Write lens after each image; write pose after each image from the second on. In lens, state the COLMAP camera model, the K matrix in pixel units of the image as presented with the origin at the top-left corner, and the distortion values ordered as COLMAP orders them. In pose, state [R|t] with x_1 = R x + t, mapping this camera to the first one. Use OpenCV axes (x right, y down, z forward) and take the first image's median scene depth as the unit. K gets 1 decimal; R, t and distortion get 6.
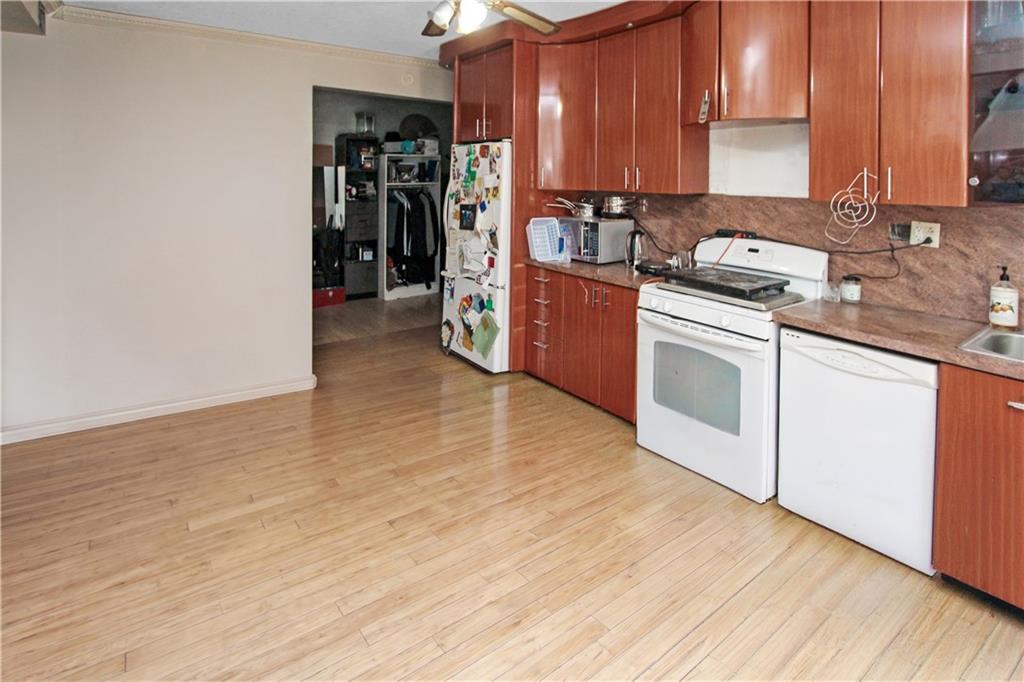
lens RADIAL K [[503.4, 0, 508.3], [0, 503.4, 318.2], [0, 0, 1]] dist [-0.015995, 0.001269]
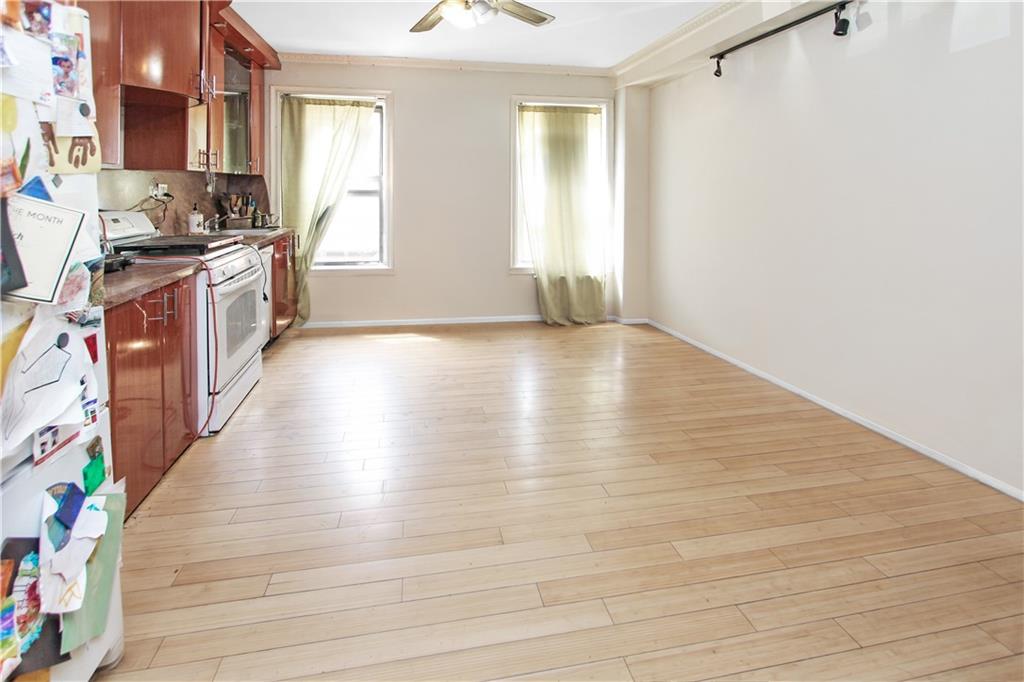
lens RADIAL K [[503.4, 0, 508.3], [0, 503.4, 318.2], [0, 0, 1]] dist [-0.015995, 0.001269]
pose [[-0.924474, -0.134419, 0.356763, -0.559482], [0.054932, 0.879053, 0.473548, -0.370980], [-0.377268, 0.457380, -0.805278, 1.529274]]
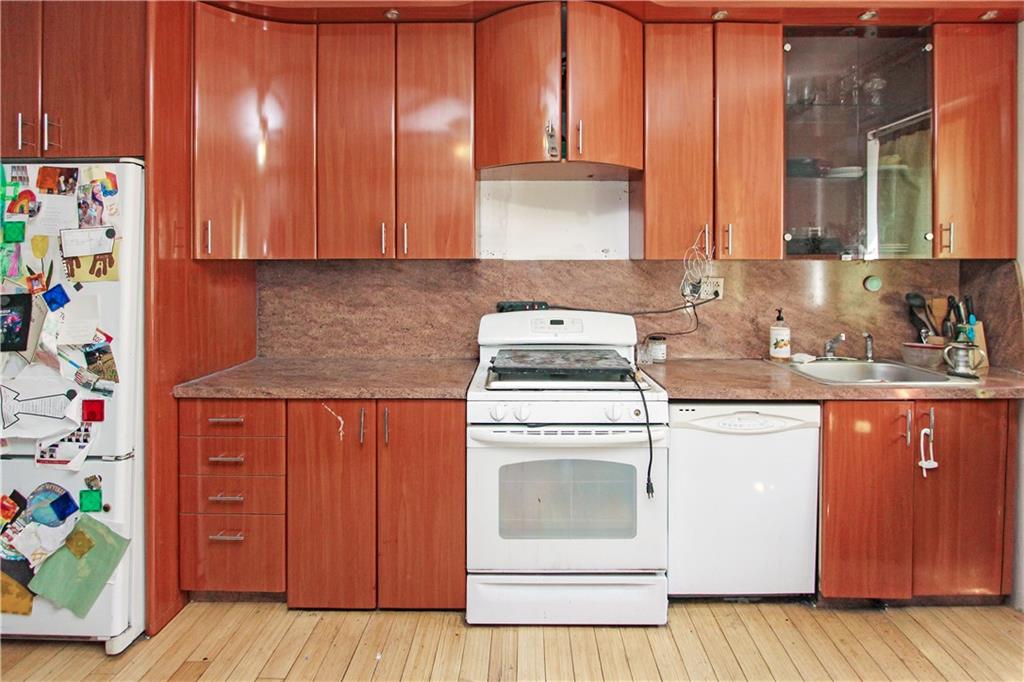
lens RADIAL K [[503.4, 0, 508.3], [0, 503.4, 318.2], [0, 0, 1]] dist [-0.015995, 0.001269]
pose [[0.586950, -0.095520, 0.803969, -0.231297], [0.224195, 0.973360, -0.048032, -0.114745], [-0.777963, 0.208438, 0.592728, 0.535809]]
